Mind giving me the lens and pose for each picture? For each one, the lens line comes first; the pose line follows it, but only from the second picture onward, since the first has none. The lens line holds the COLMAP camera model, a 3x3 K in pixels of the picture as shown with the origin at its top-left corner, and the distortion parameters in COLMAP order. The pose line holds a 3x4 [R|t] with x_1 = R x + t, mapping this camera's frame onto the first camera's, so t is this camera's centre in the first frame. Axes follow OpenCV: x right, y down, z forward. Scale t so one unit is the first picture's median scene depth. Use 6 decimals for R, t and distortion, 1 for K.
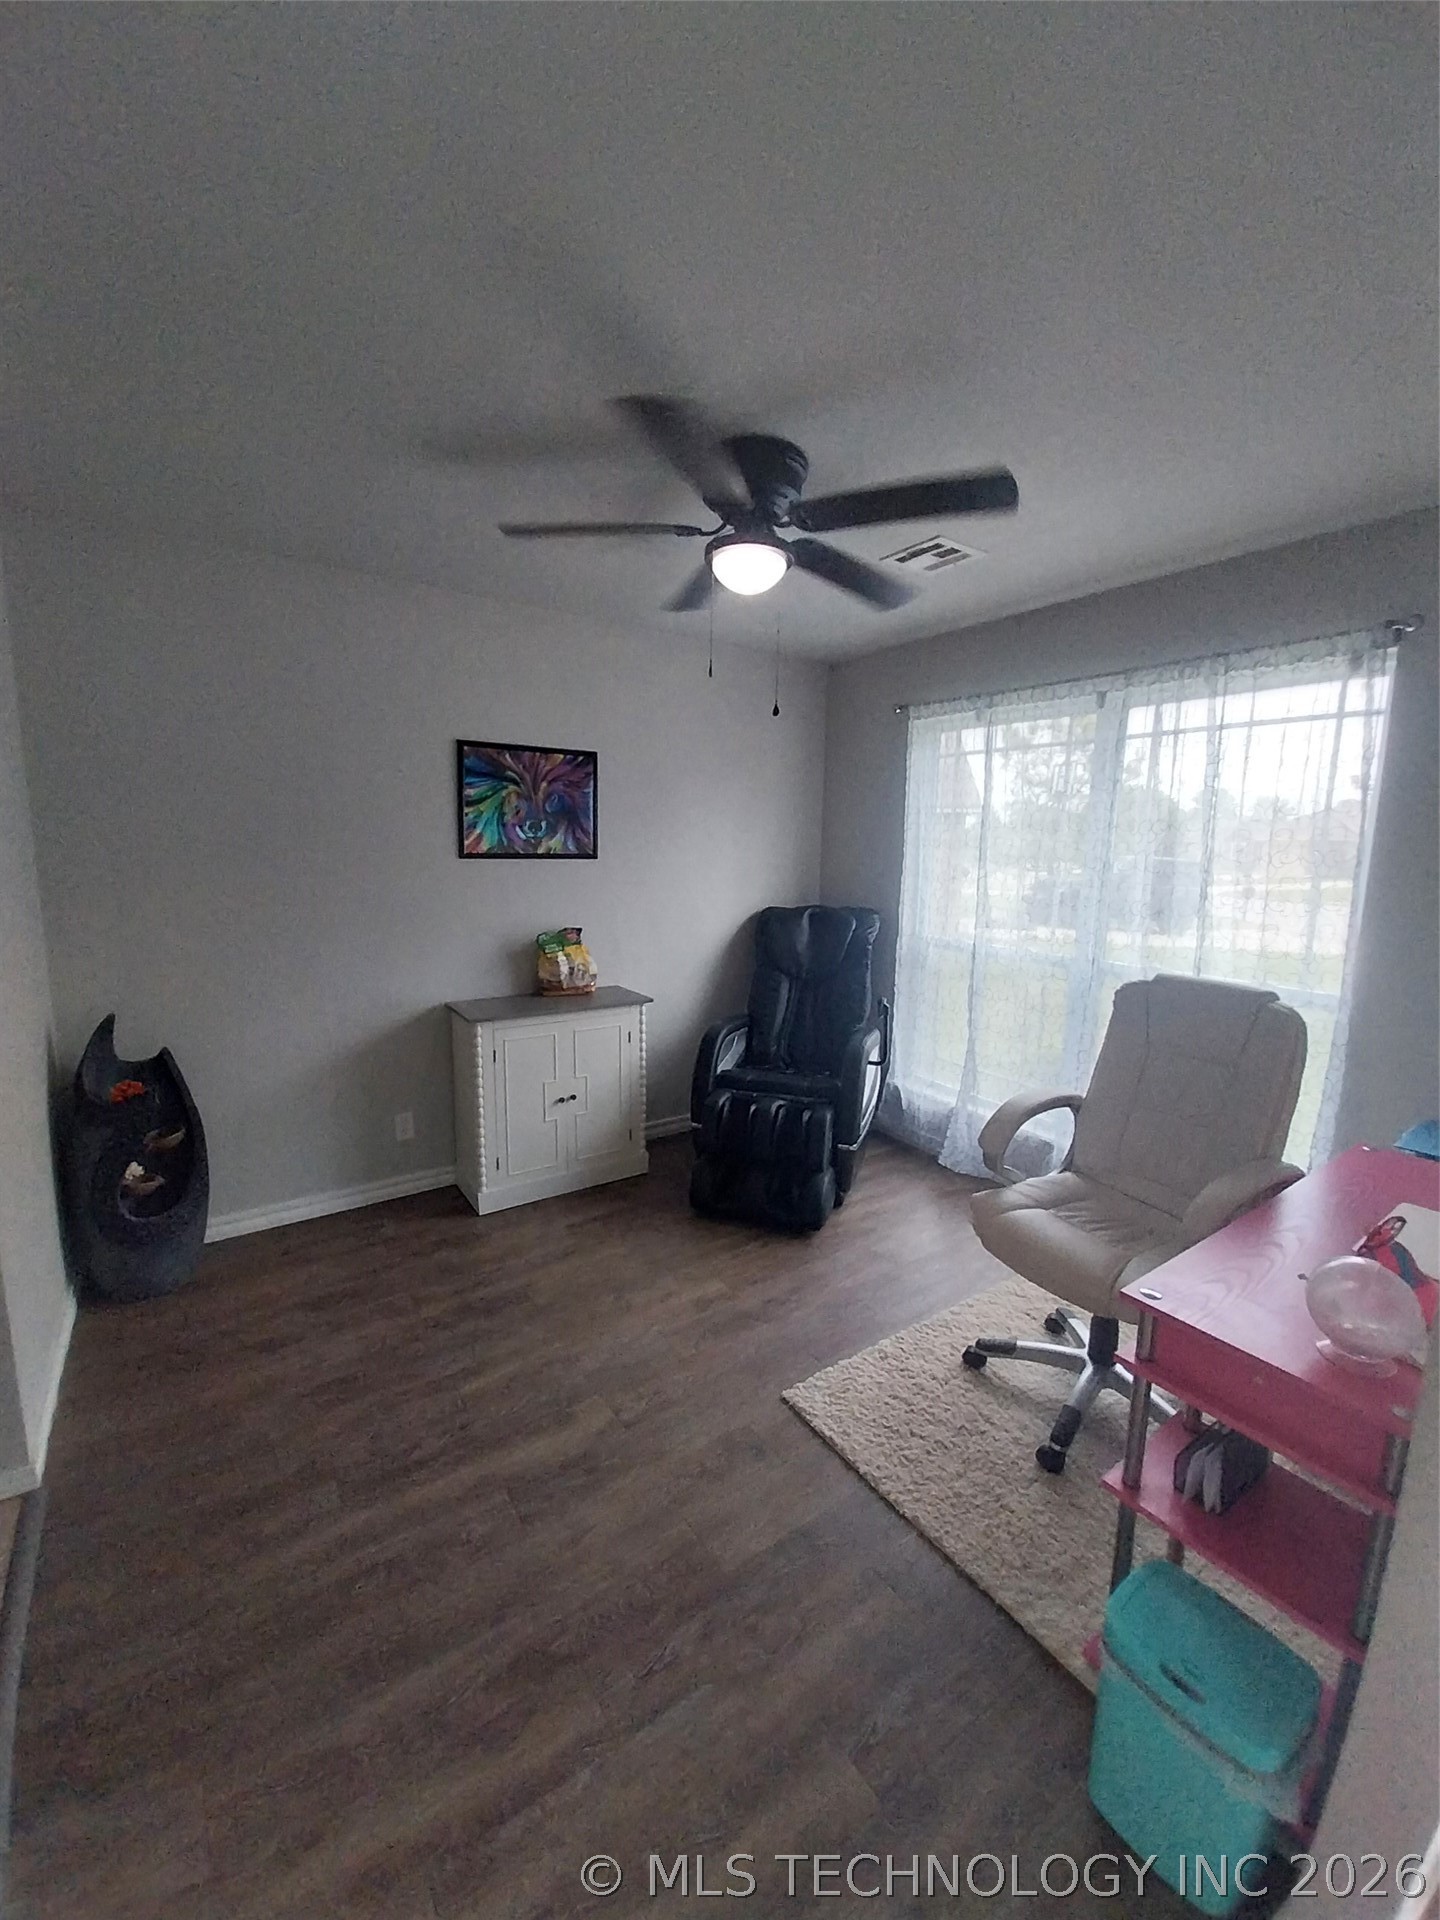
lens RADIAL K [[755.8, 0, 709.3], [0, 755.8, 959.1], [0, 0, 1]] dist [0.021286, -0.015945]
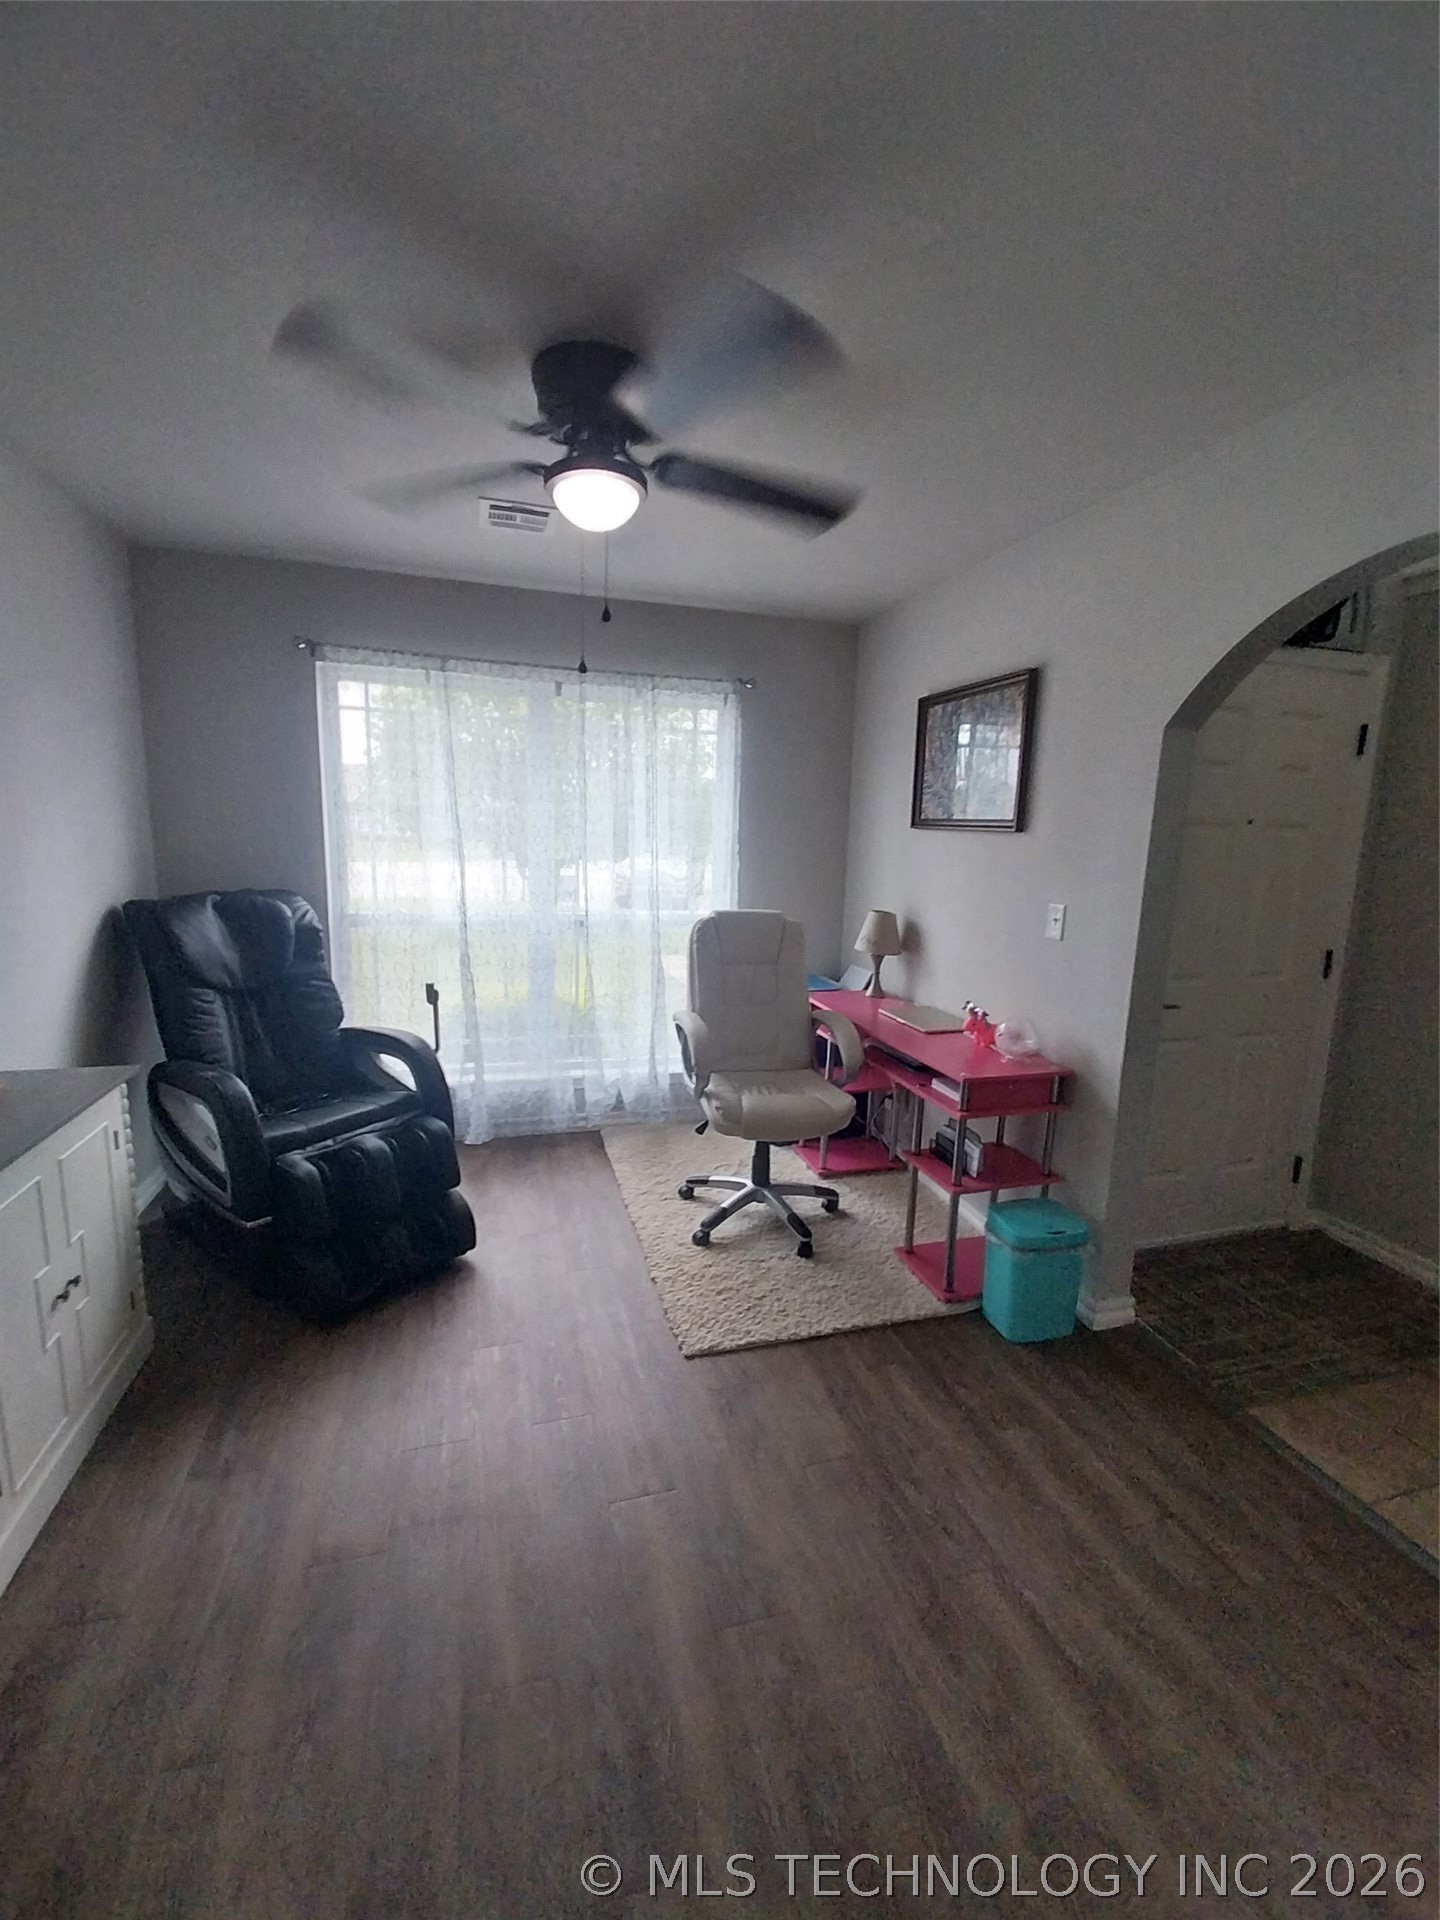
lens RADIAL K [[755.8, 0, 709.3], [0, 755.8, 959.1], [0, 0, 1]] dist [0.021286, -0.015945]
pose [[0.316420, -0.165219, 0.934121, -0.623810], [0.127665, 0.983174, 0.130651, -0.065059], [-0.939990, 0.077914, 0.332188, 0.483867]]
